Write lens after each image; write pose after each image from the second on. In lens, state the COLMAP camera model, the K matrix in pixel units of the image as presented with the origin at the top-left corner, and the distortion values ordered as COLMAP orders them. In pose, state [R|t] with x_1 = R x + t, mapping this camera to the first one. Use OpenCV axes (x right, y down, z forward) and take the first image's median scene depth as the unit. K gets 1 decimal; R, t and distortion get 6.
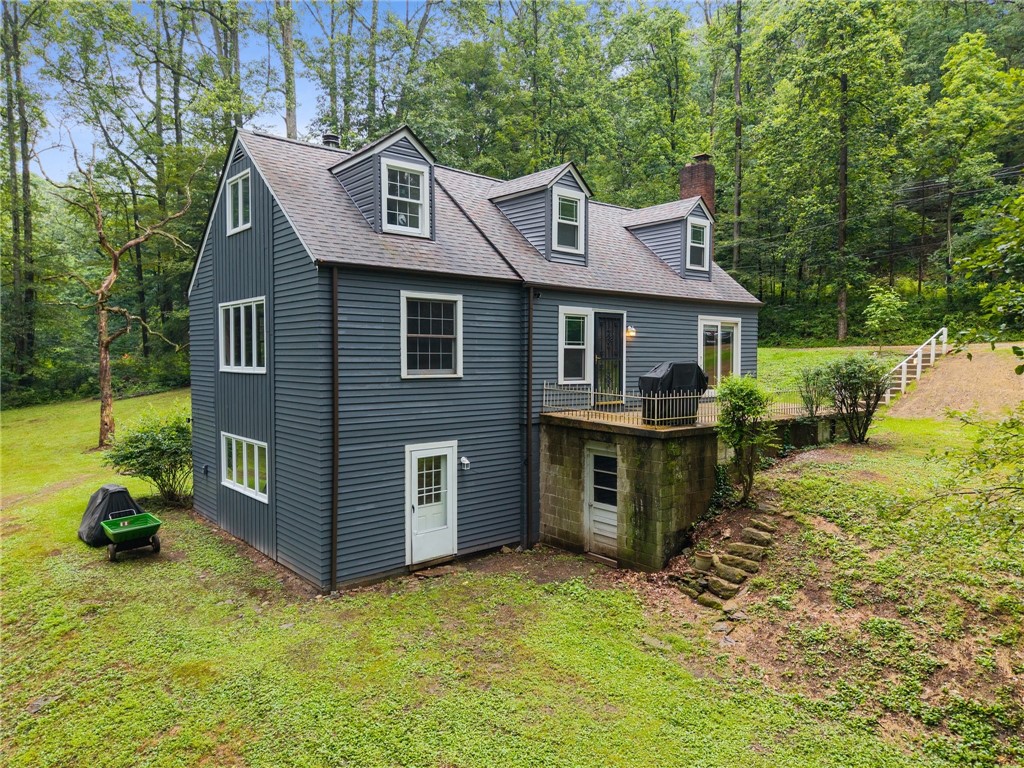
lens RADIAL K [[699.0, 0, 501.1], [0, 699.0, 384.1], [0, 0, 1]] dist [0.005562, -0.002631]
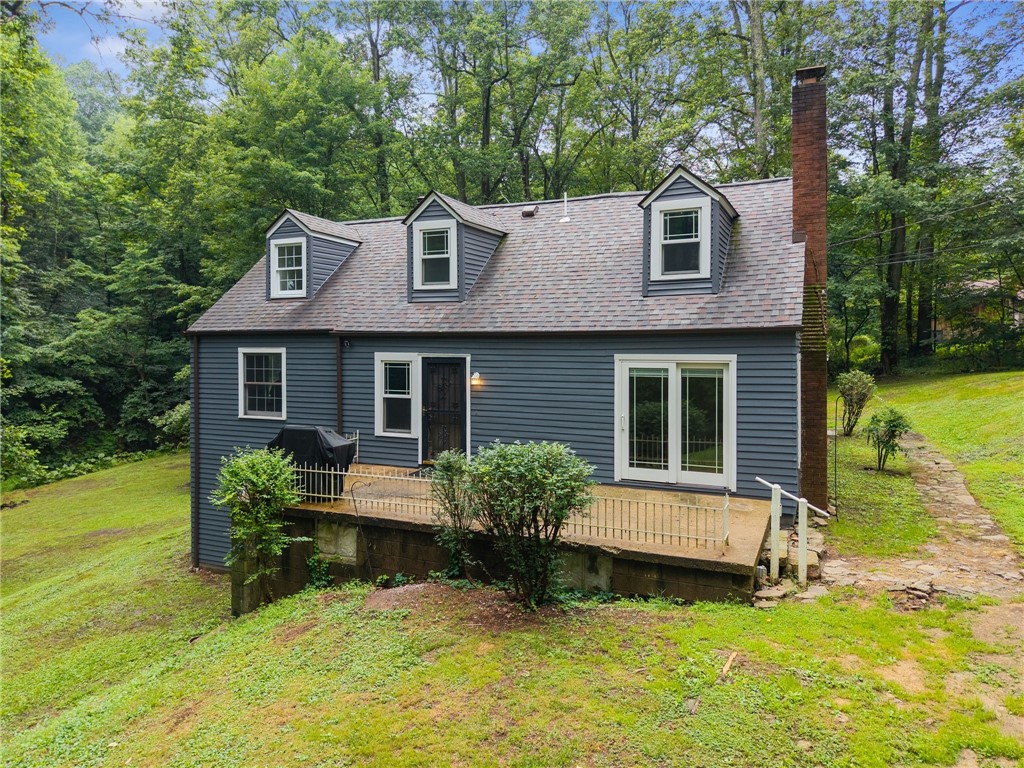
lens RADIAL K [[699.0, 0, 501.1], [0, 699.0, 384.1], [0, 0, 1]] dist [0.005562, -0.002631]
pose [[0.428198, 0.035234, -0.902998, 1.127043], [-0.041505, 0.998952, 0.019297, -0.104999], [0.902732, 0.029216, 0.429211, 0.828229]]
